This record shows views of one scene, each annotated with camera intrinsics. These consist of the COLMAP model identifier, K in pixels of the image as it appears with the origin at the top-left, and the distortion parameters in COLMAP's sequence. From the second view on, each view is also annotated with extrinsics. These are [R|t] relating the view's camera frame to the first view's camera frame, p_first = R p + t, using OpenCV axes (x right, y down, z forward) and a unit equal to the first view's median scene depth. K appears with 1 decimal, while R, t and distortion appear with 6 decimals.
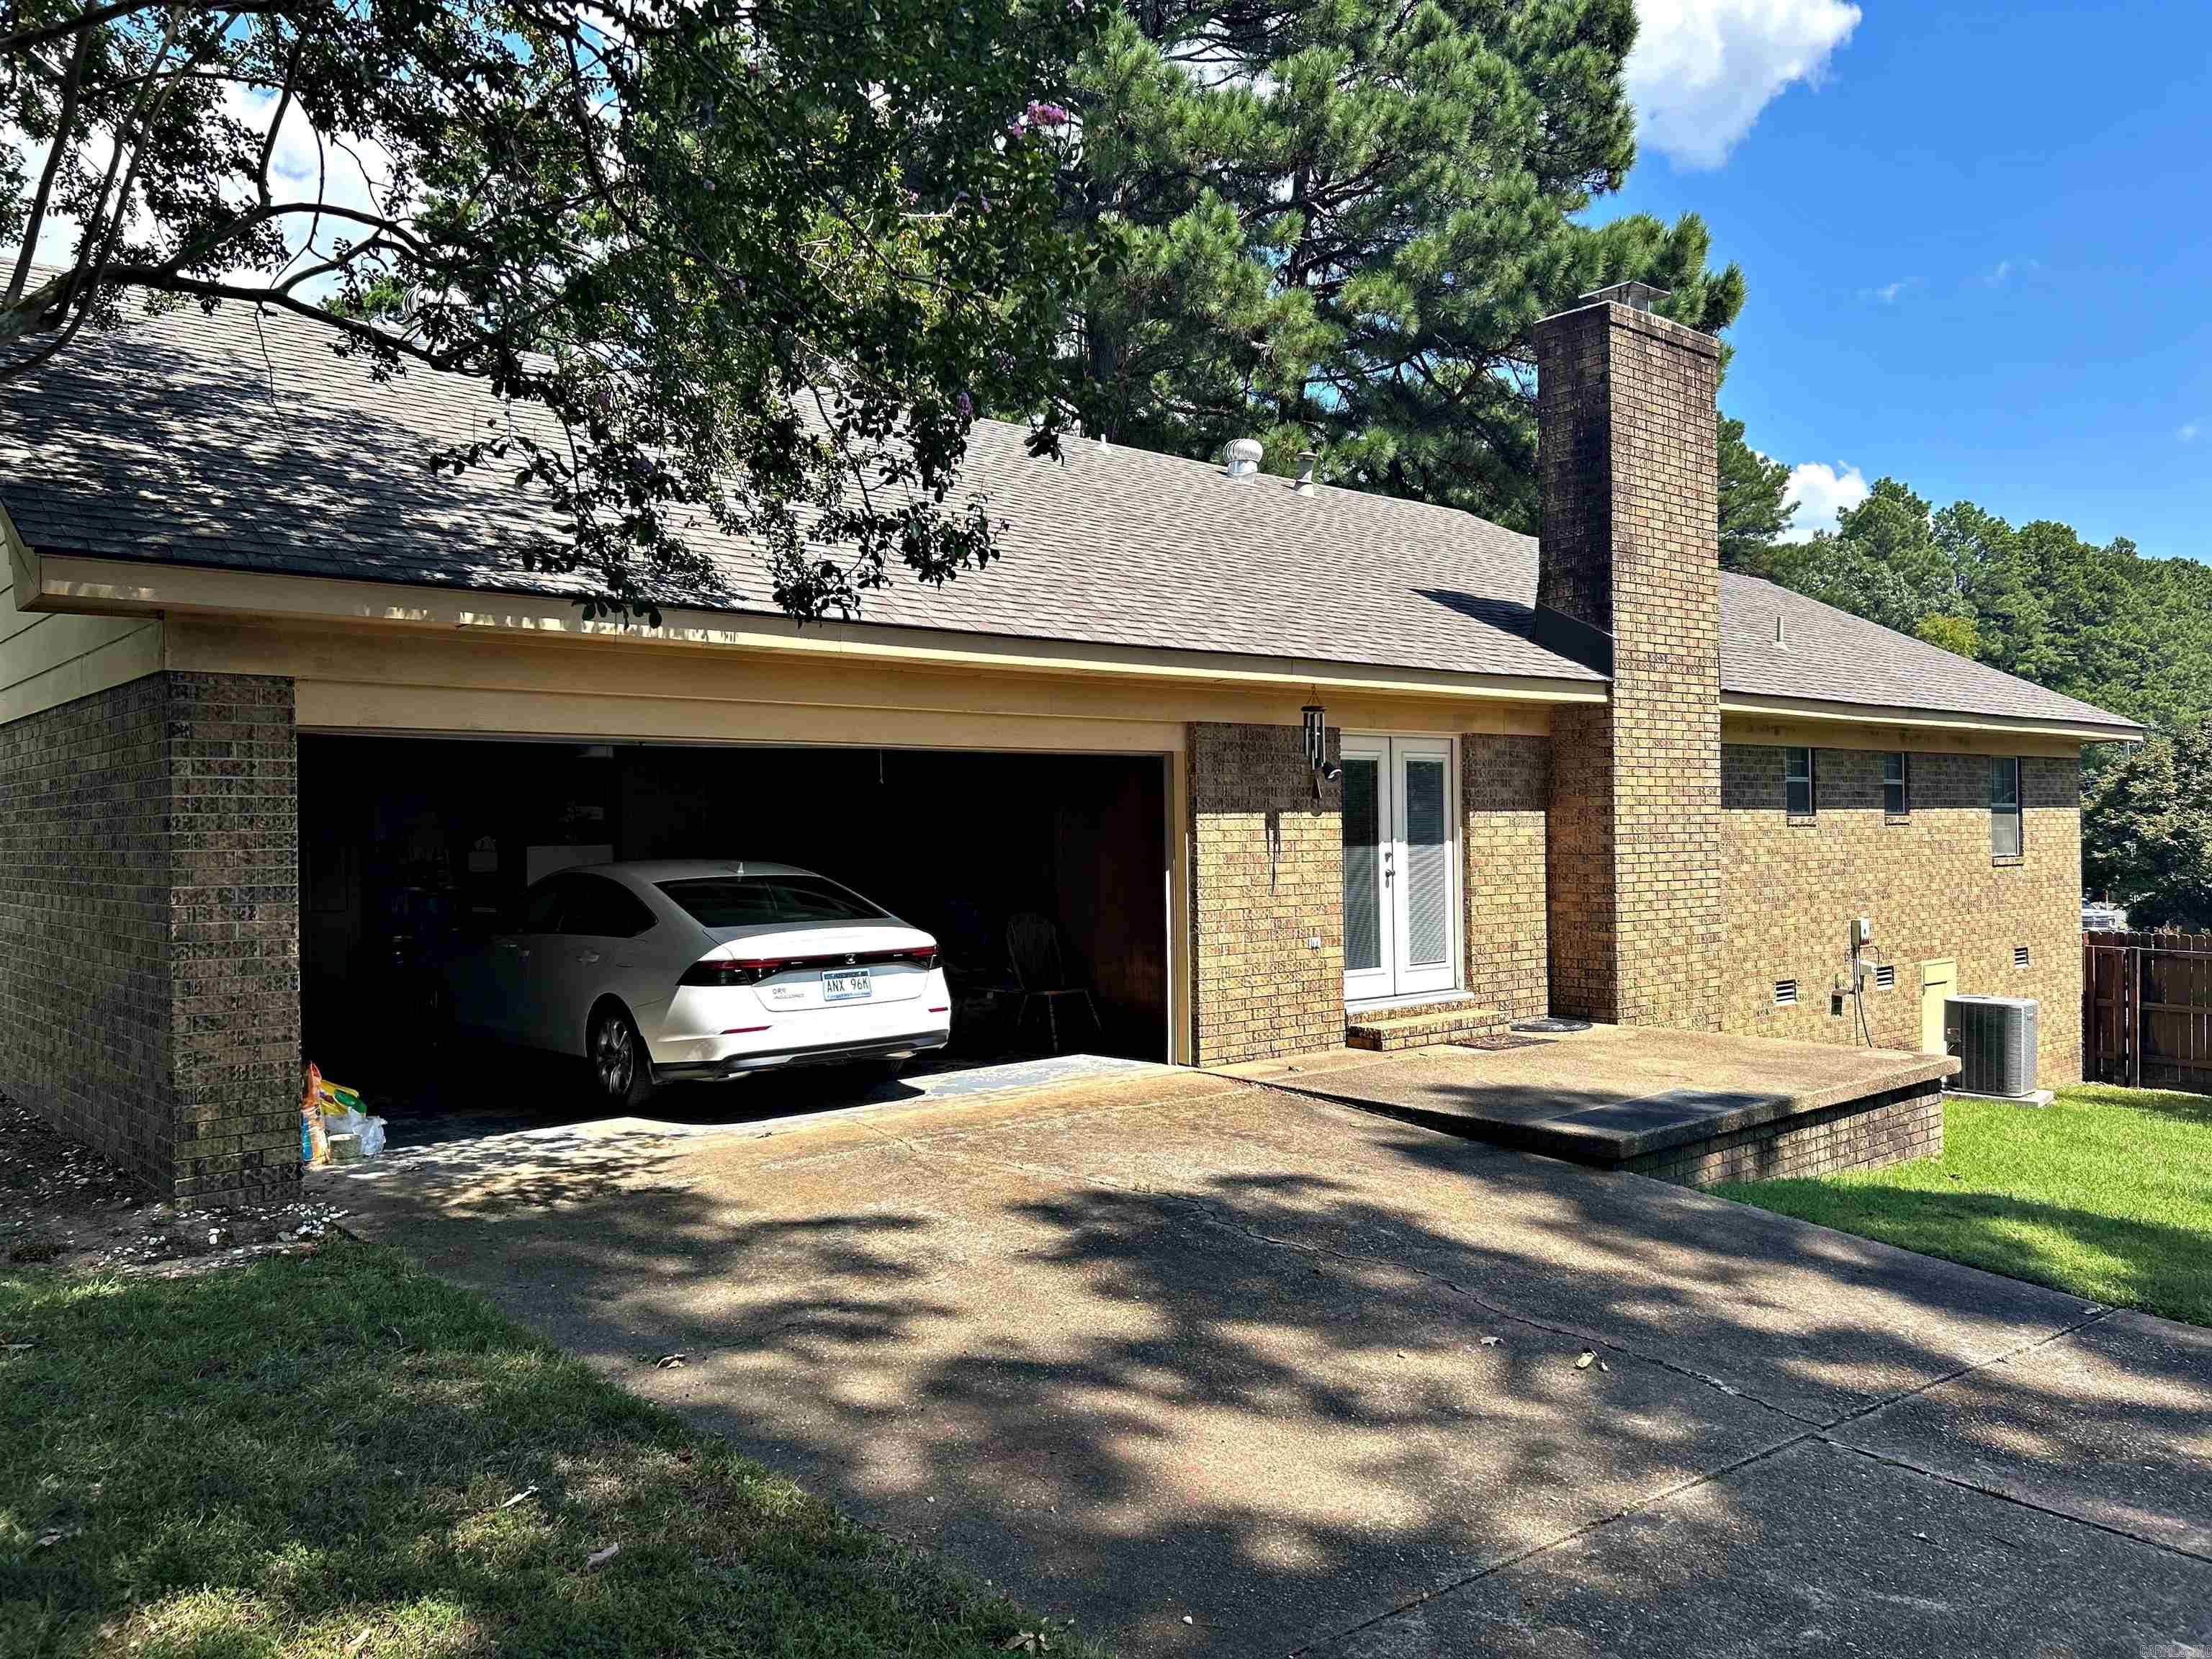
lens RADIAL K [[1652.2, 0, 1106.0], [0, 1652.2, 829.5], [0, 0, 1]] dist [0.108808, -0.213944]
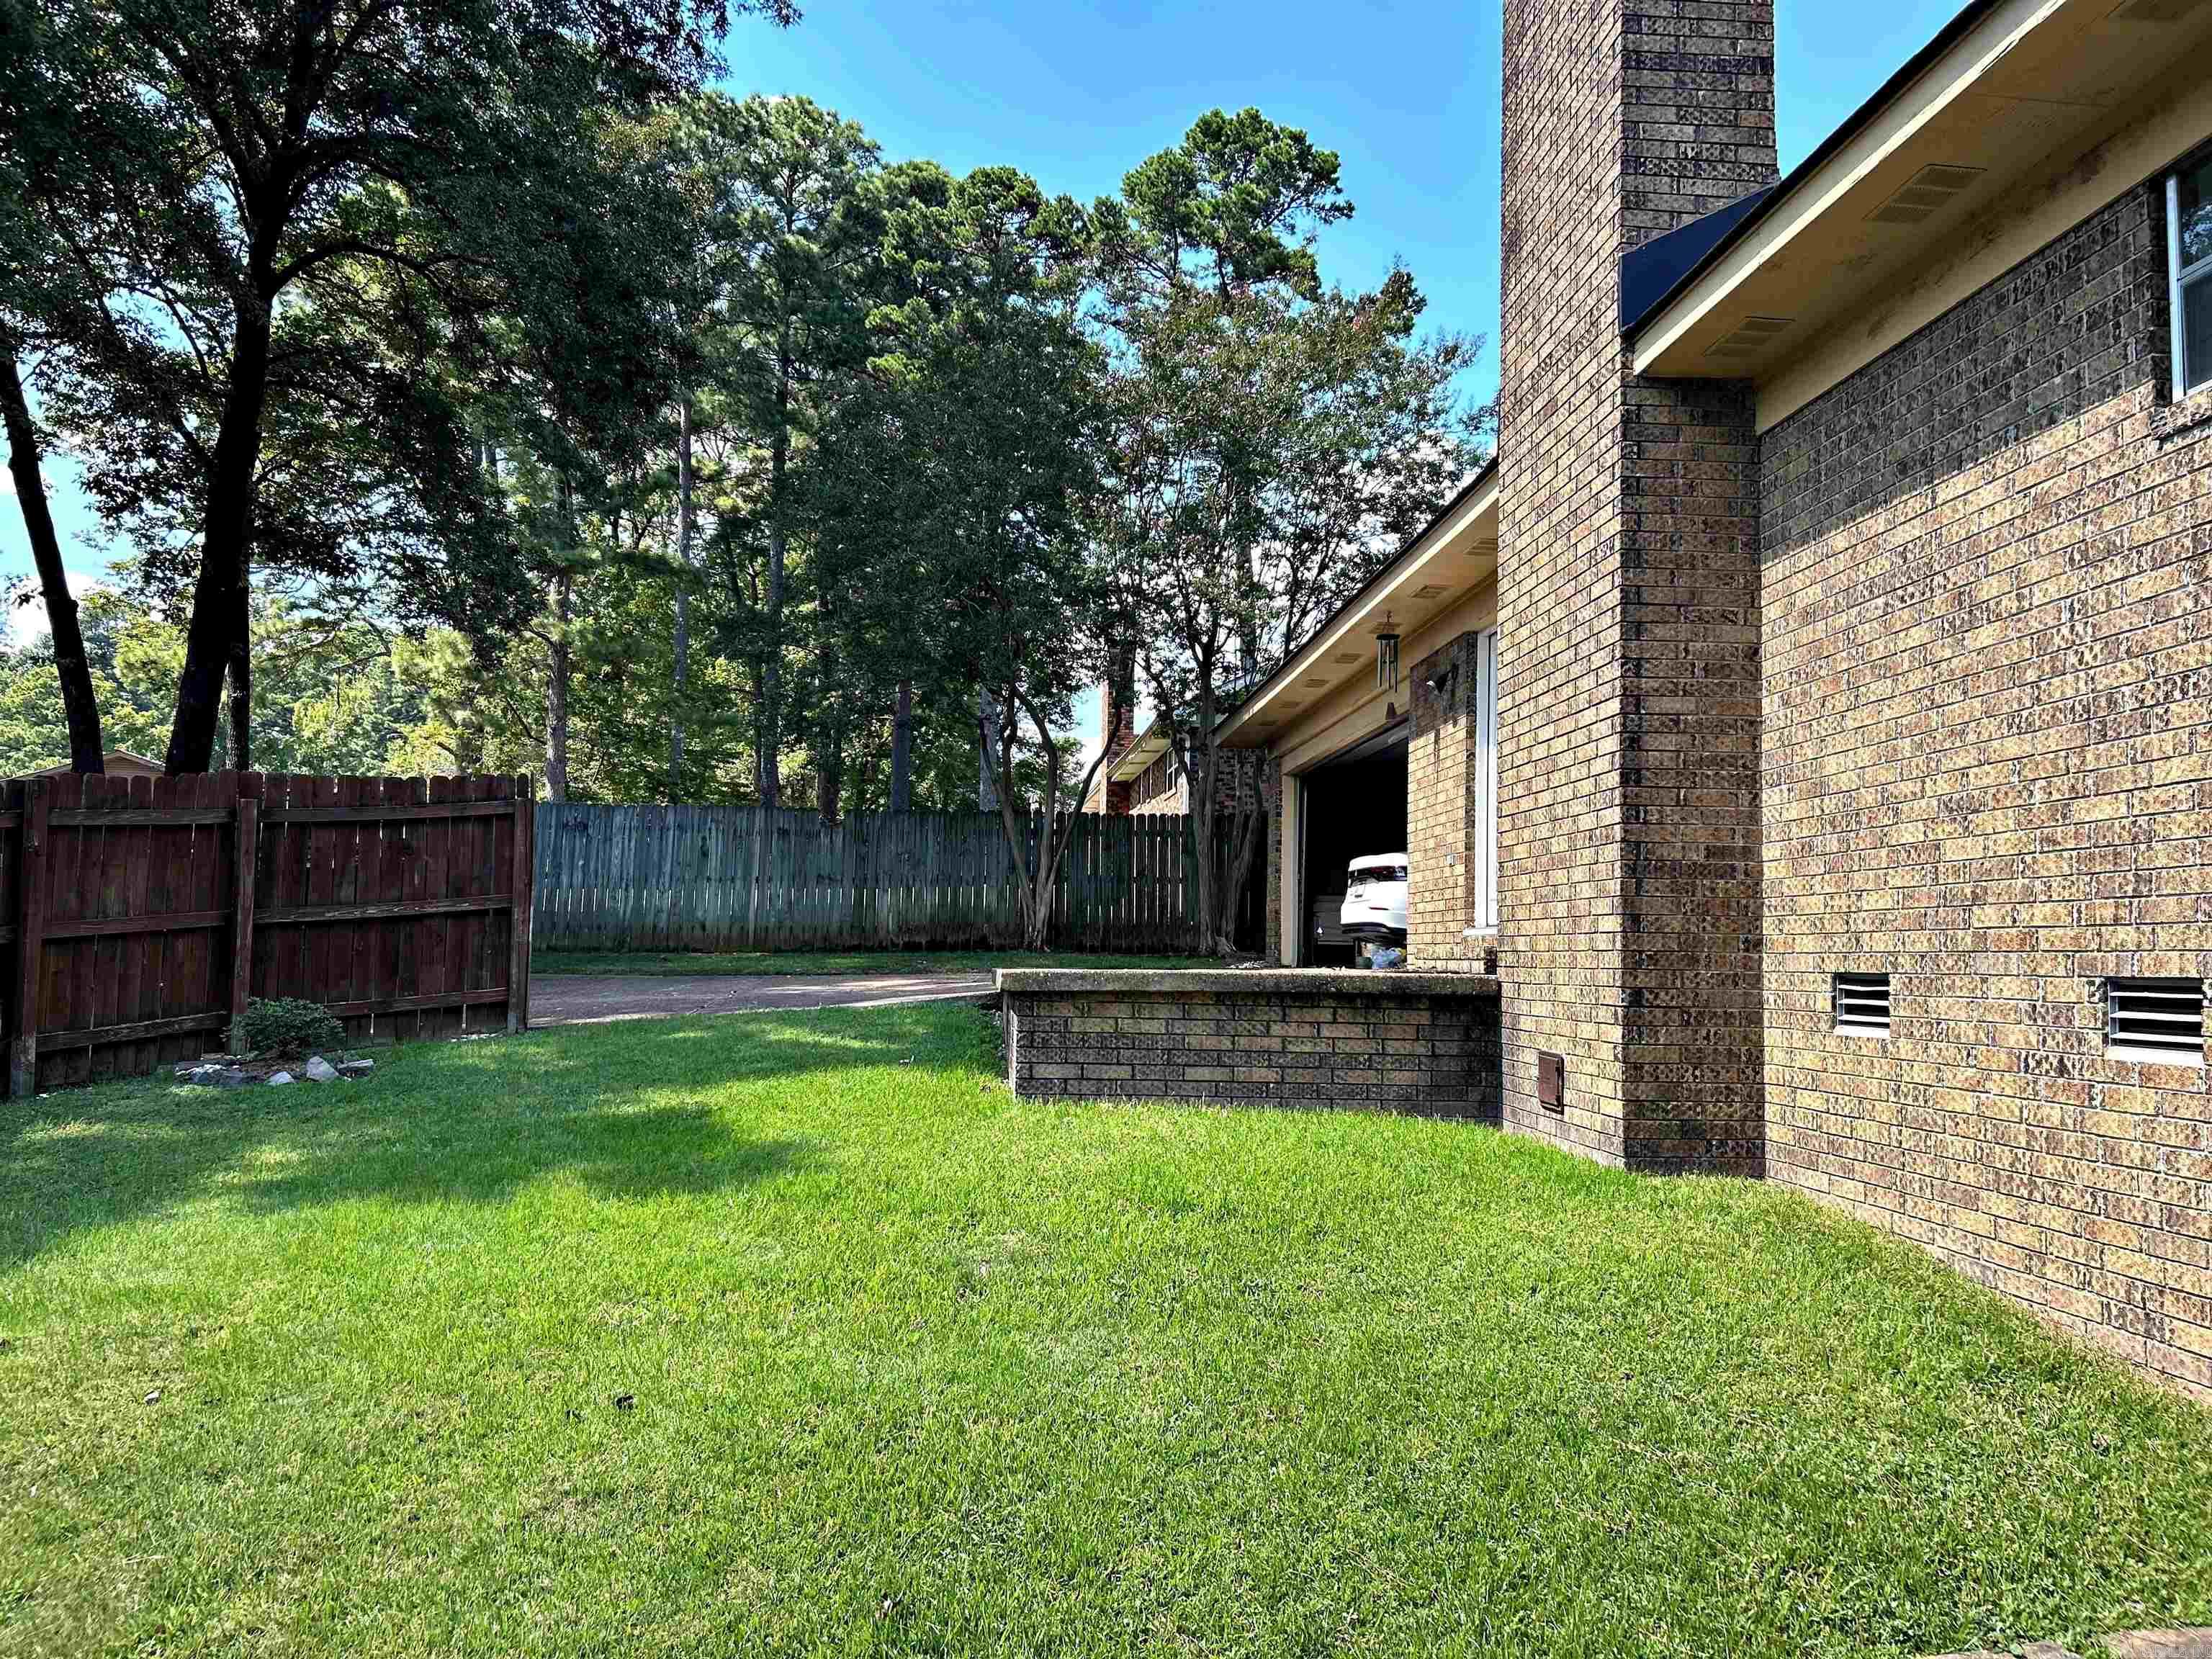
lens RADIAL K [[1690.9, 0, 1106.0], [0, 1690.9, 829.5], [0, 0, 1]] dist [-0.009193, -0.006919]
pose [[-0.602025, -0.051258, -0.796831, 1.033549], [0.000482, 0.997914, -0.064557, 0.114947], [0.798477, -0.039249, -0.600744, 1.424780]]
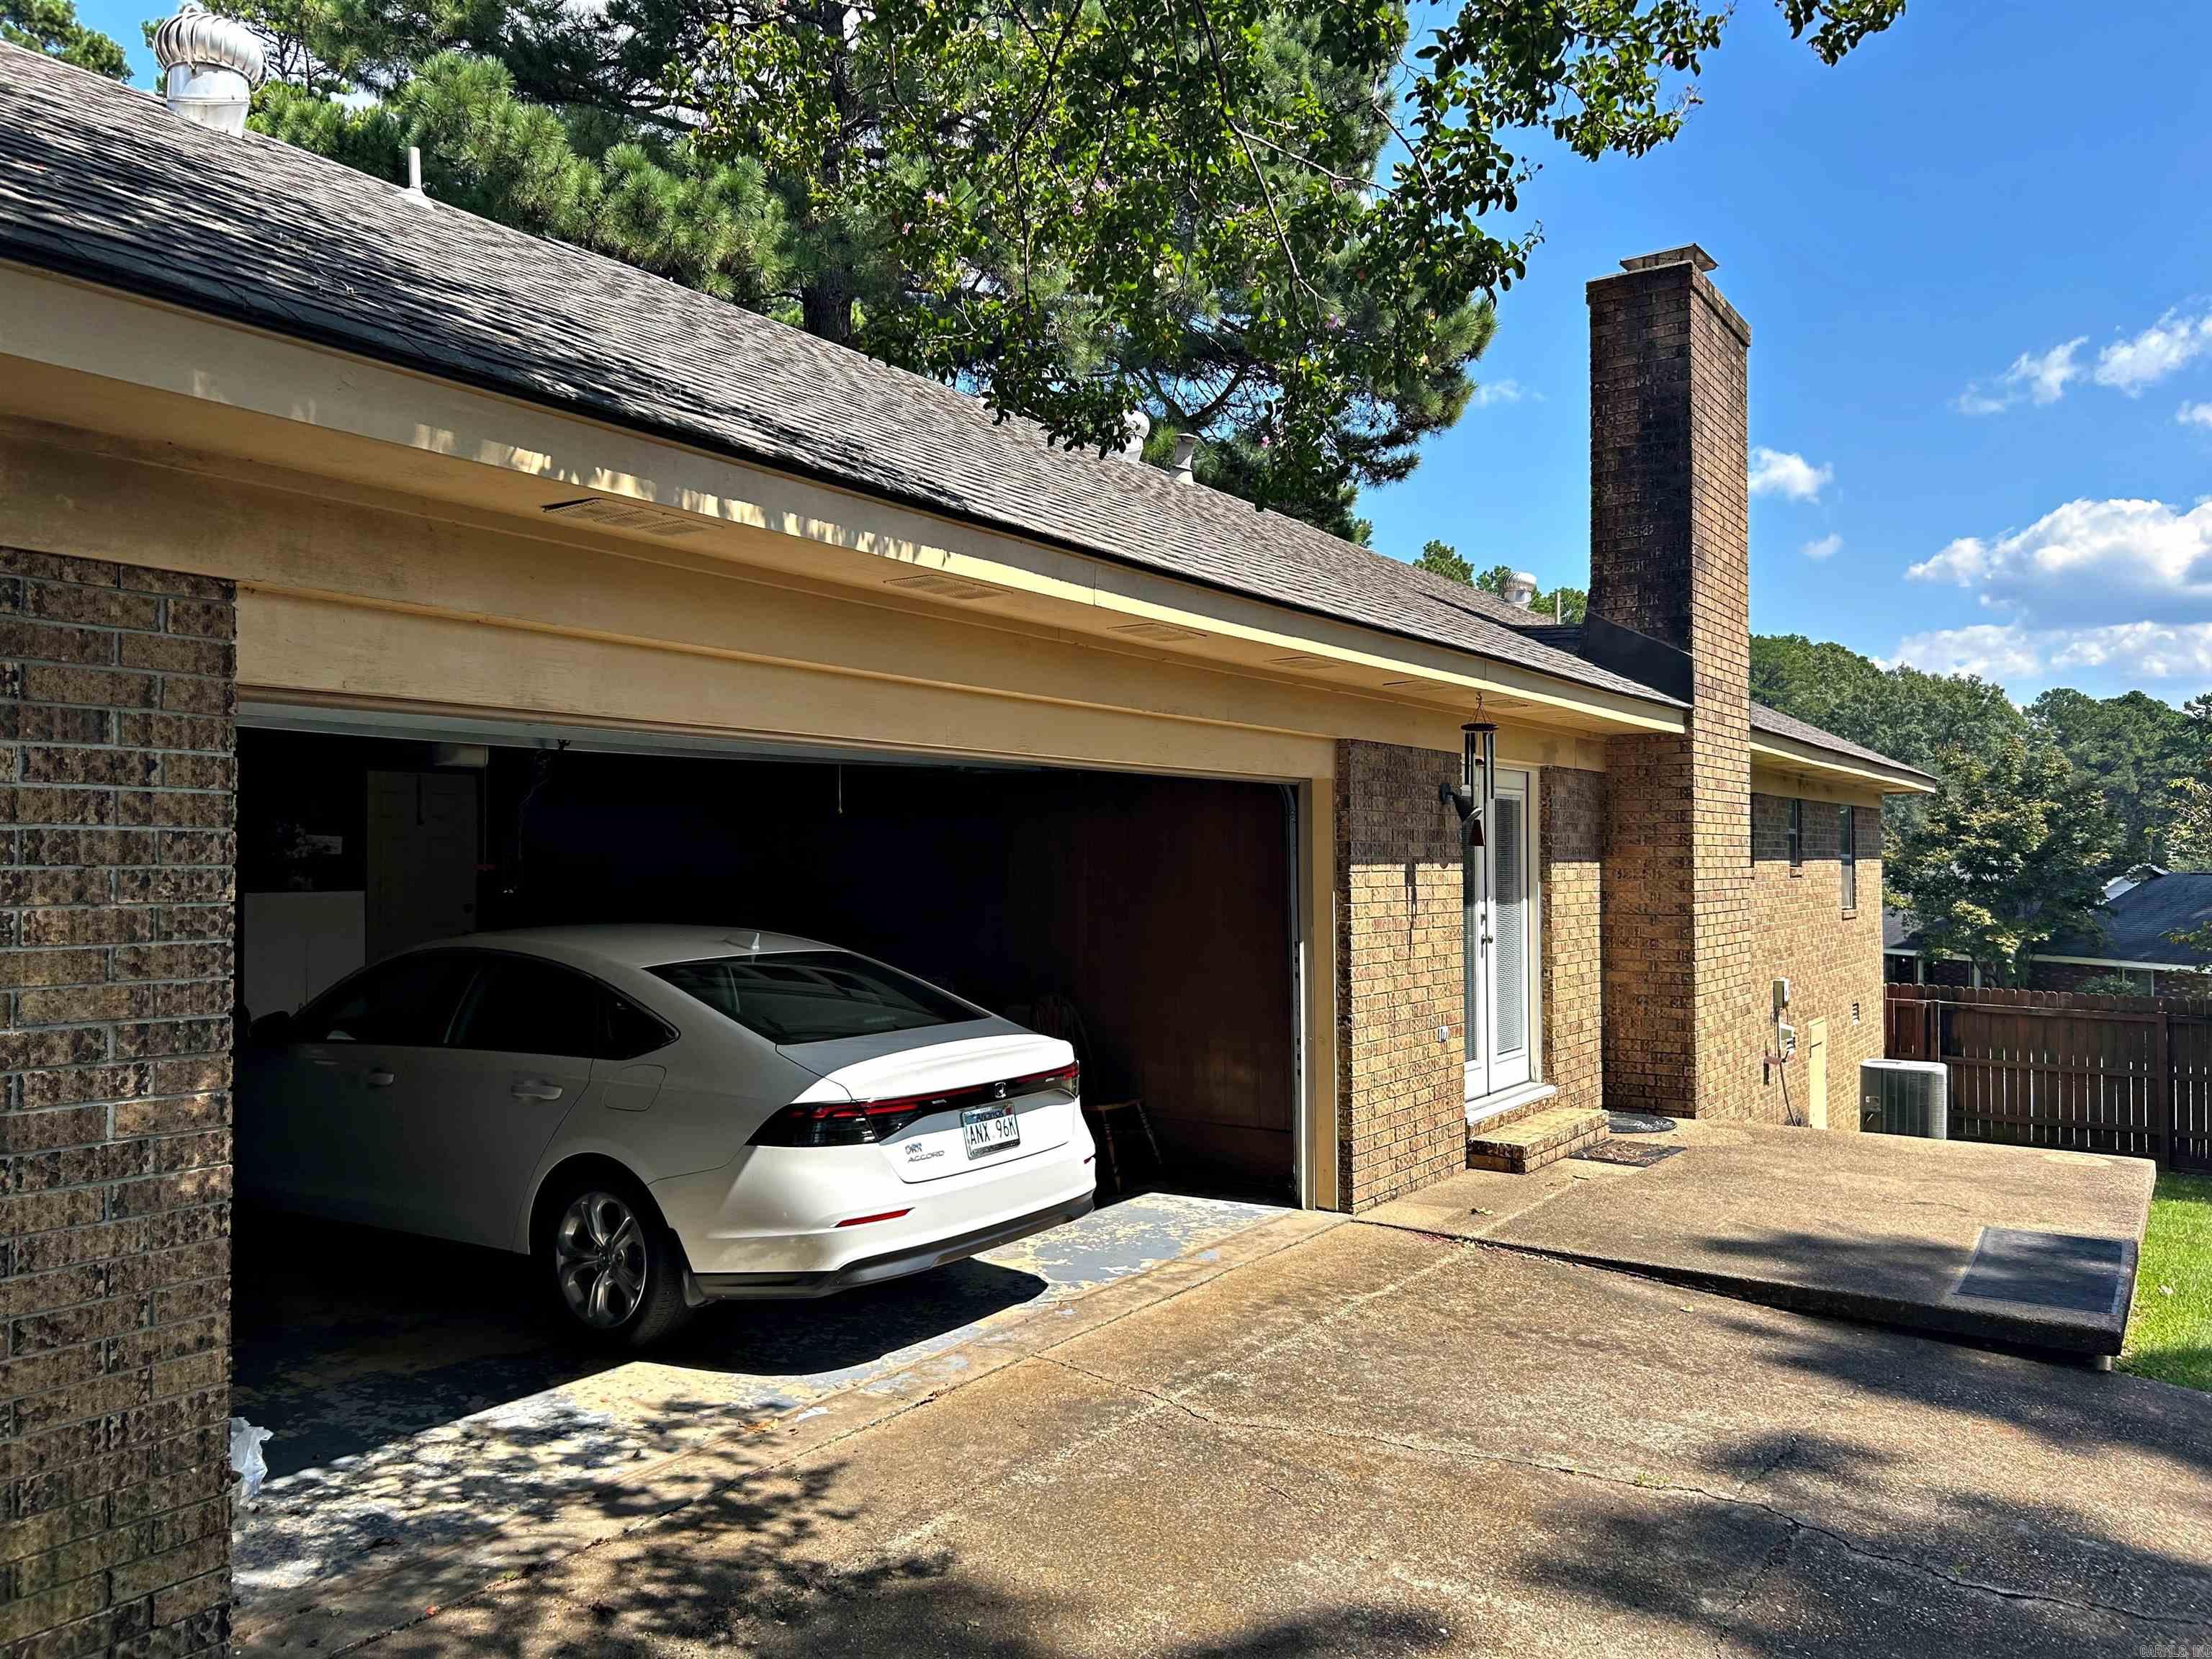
lens RADIAL K [[1669.6, 0, 1103.2], [0, 1669.6, 820.2], [0, 0, 1]] dist [0.088350, -0.119735]
pose [[0.964921, 0.019847, 0.261791, -0.243136], [-0.013765, 0.999592, -0.025044, -0.009109], [-0.262181, 0.020562, 0.964800, 0.306583]]
